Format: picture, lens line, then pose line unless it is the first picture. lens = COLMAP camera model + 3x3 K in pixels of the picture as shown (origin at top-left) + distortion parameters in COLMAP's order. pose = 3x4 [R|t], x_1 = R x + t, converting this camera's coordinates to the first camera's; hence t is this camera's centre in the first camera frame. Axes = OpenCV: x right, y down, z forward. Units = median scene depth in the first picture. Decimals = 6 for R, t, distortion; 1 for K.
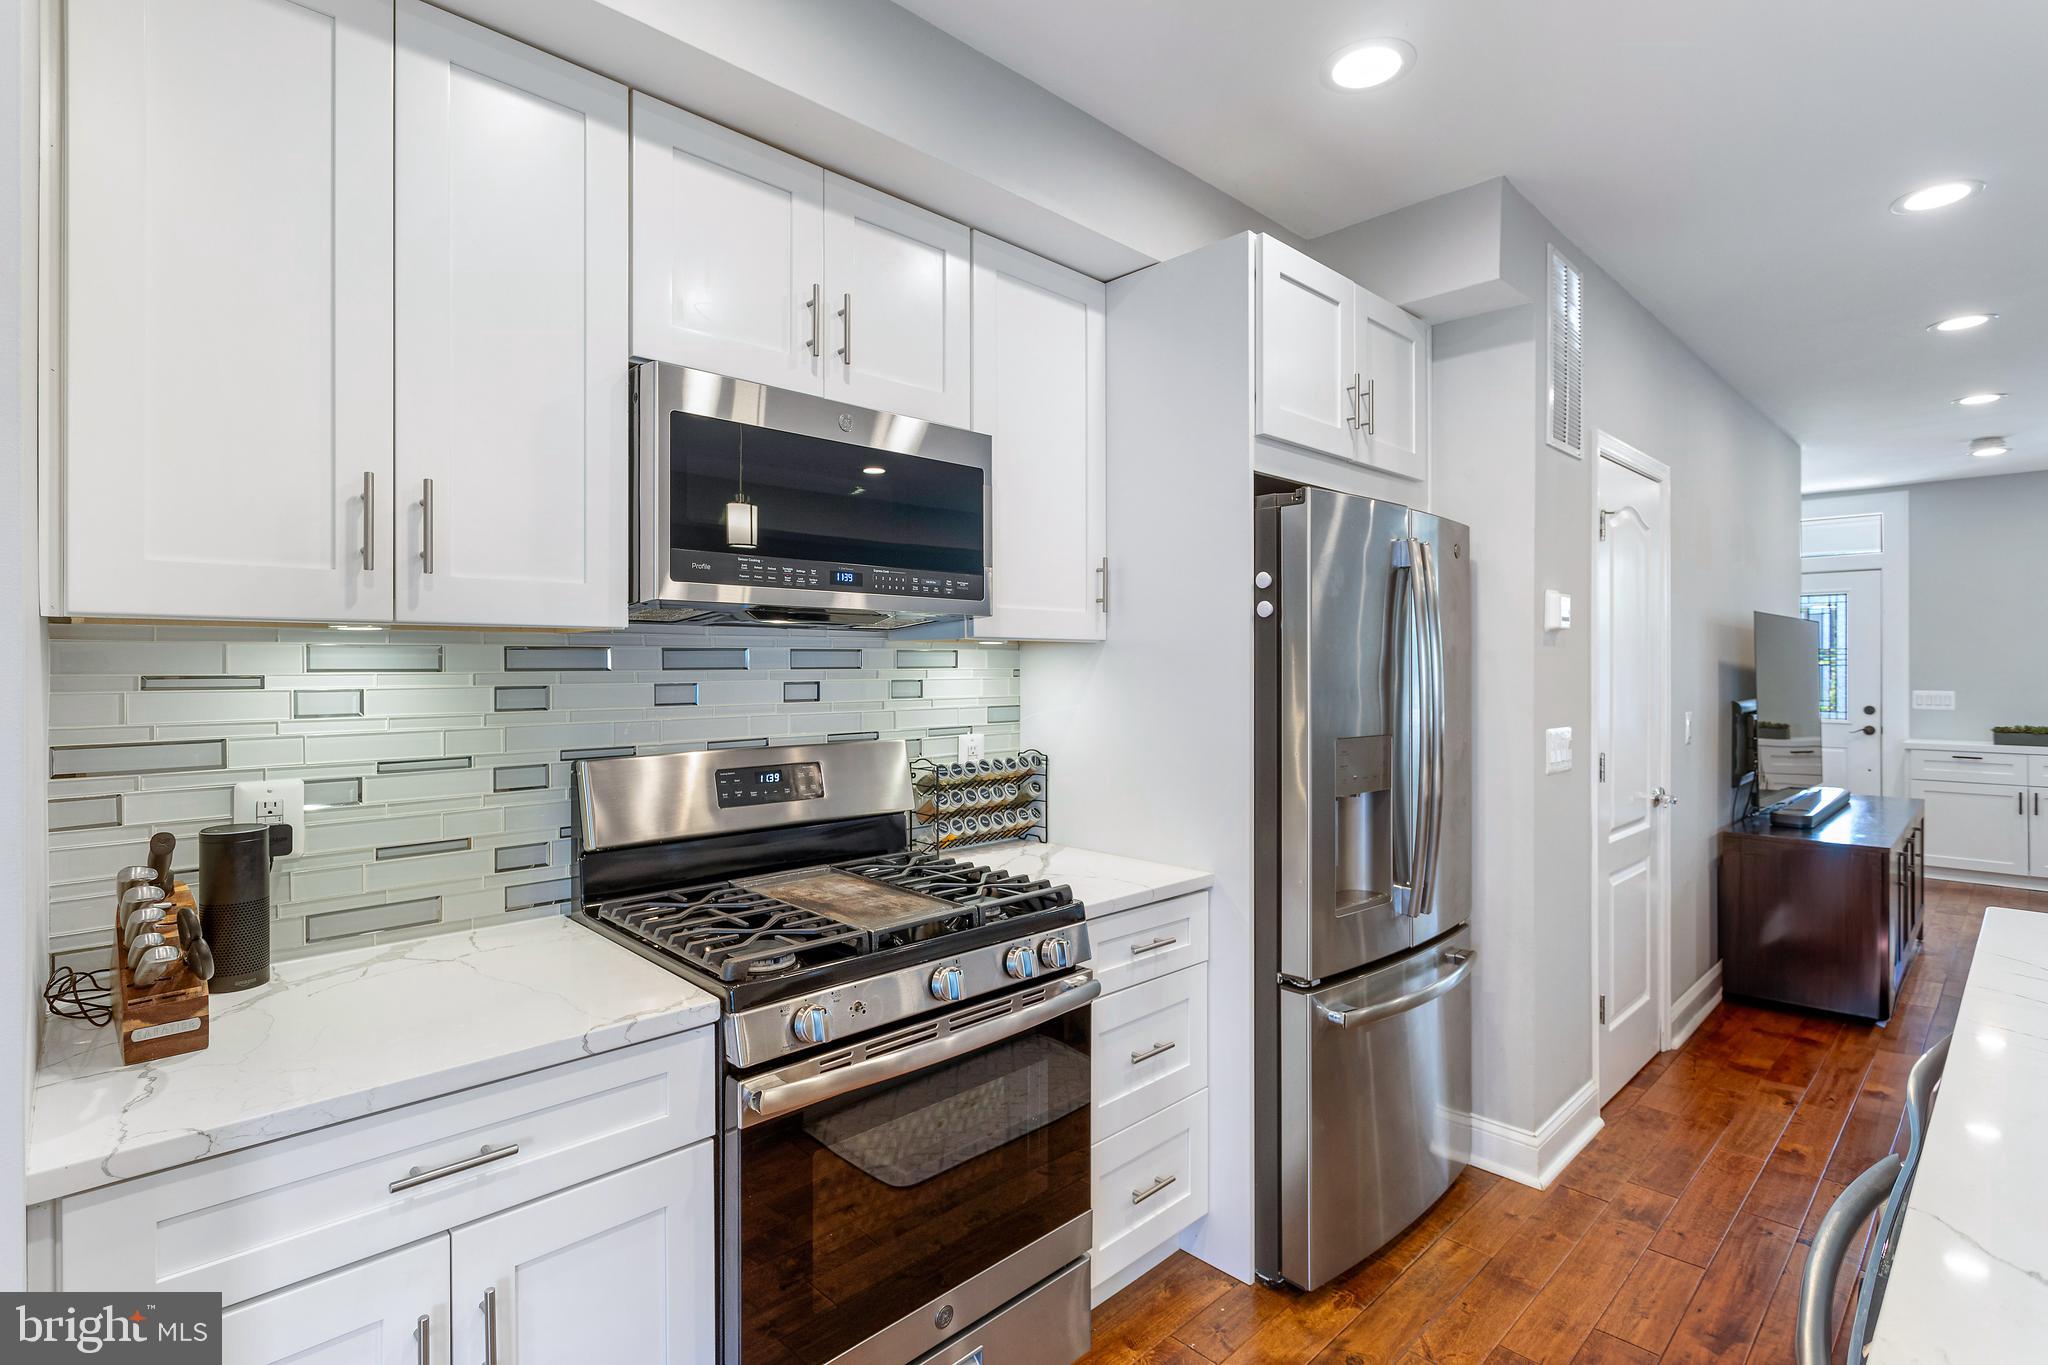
lens RADIAL K [[986.0, 0, 1020.9], [0, 986.0, 665.2], [0, 0, 1]] dist [-0.005177, 0.004337]
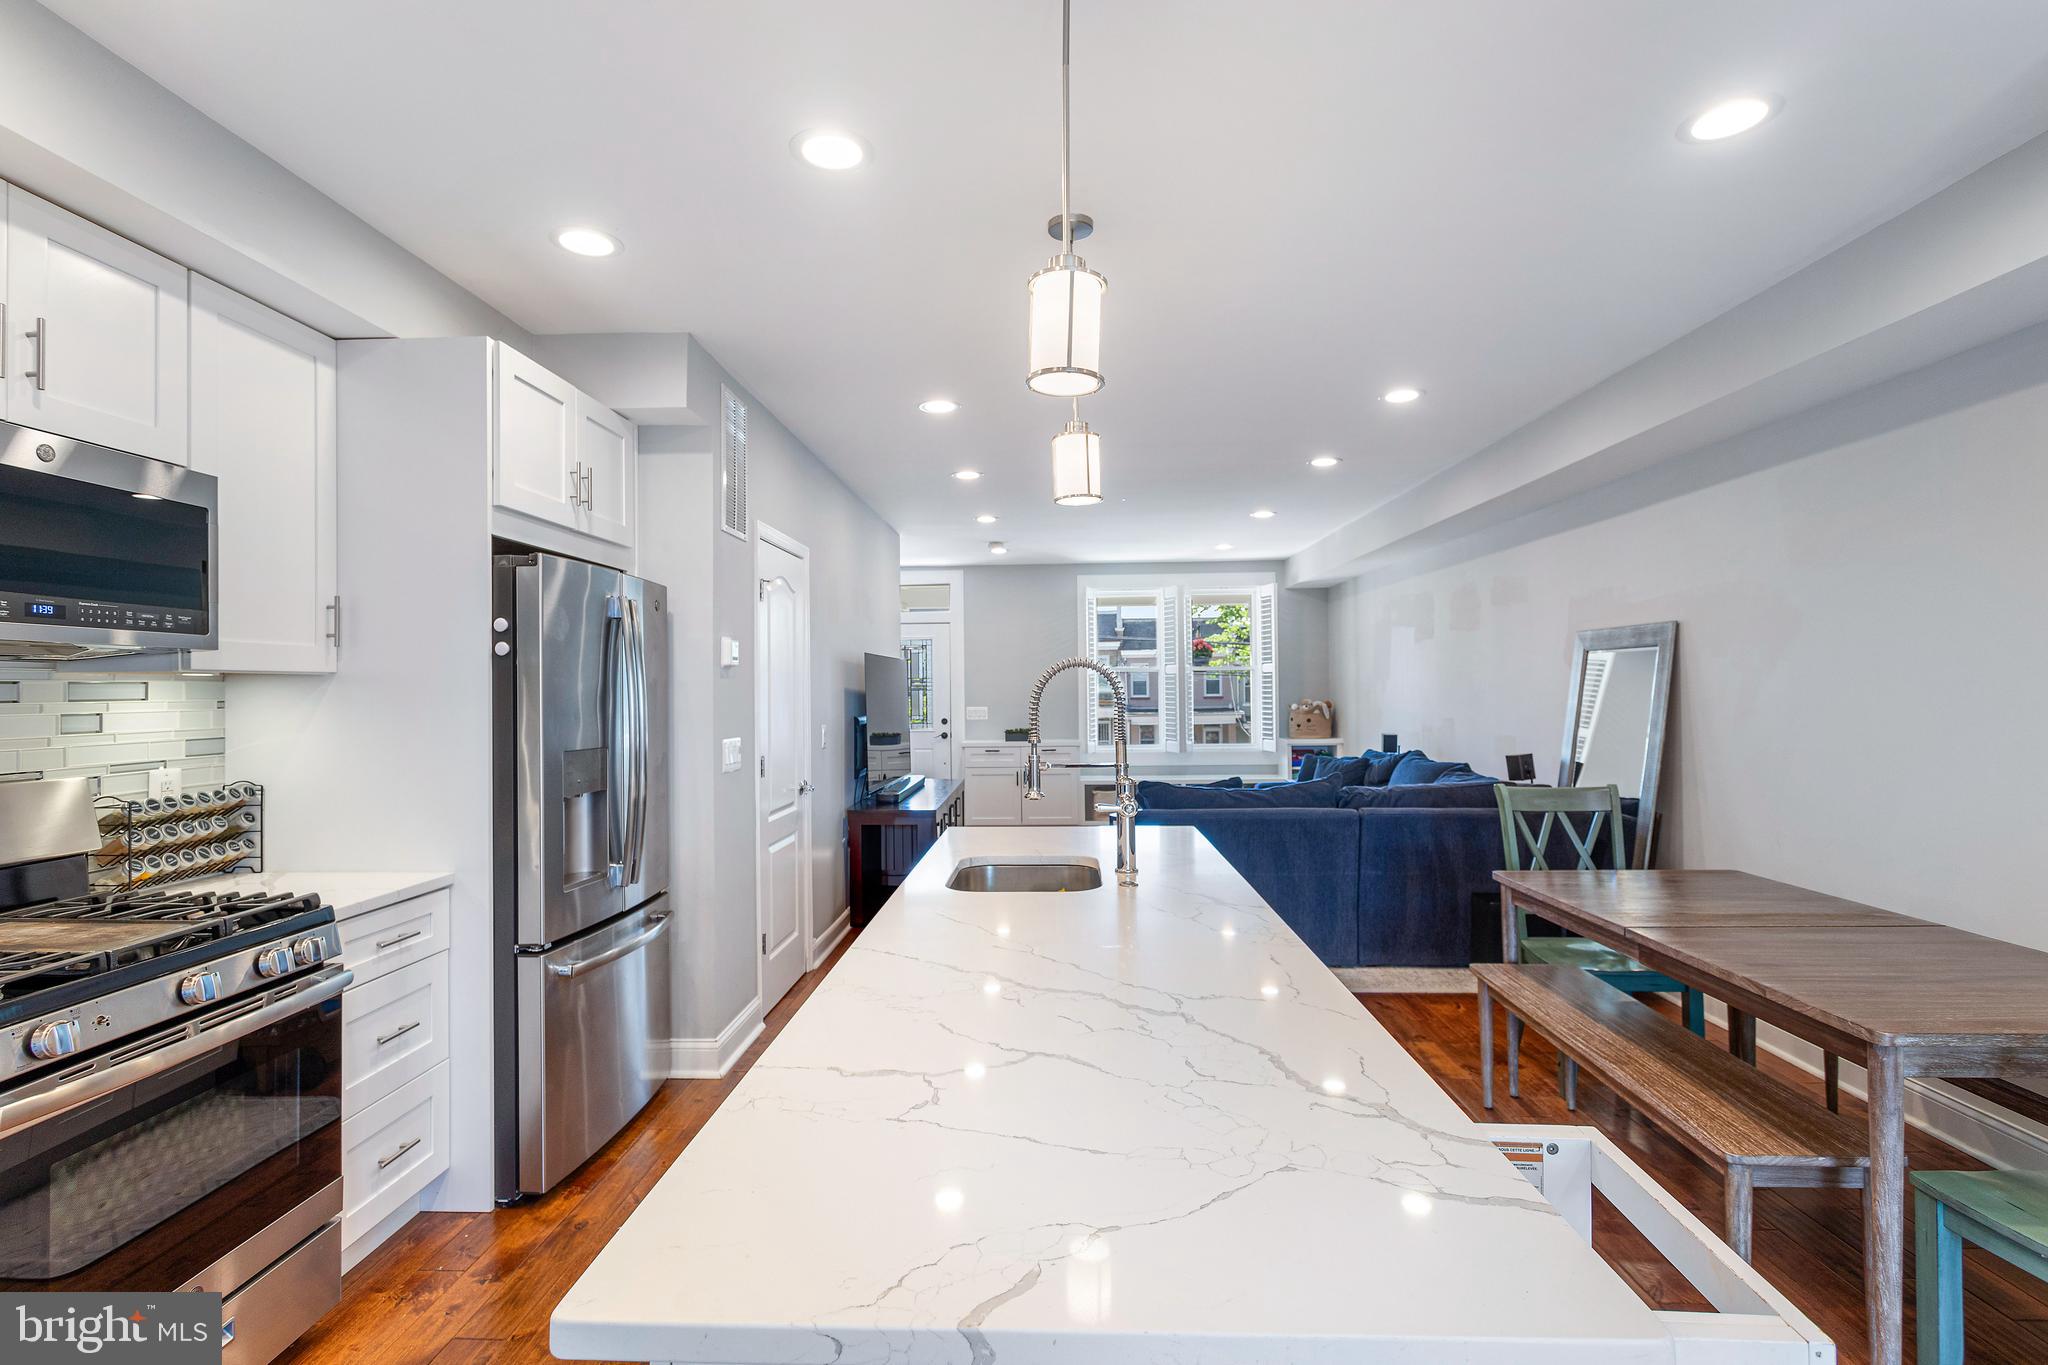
lens RADIAL K [[986.0, 0, 1018.7], [0, 986.0, 675.9], [0, 0, 1]] dist [-0.005177, 0.004337]
pose [[0.725161, 0.002459, 0.688575, -0.116763], [0.009588, 0.999861, -0.013668, -0.000071], [-0.688512, 0.016514, 0.725037, -0.295198]]
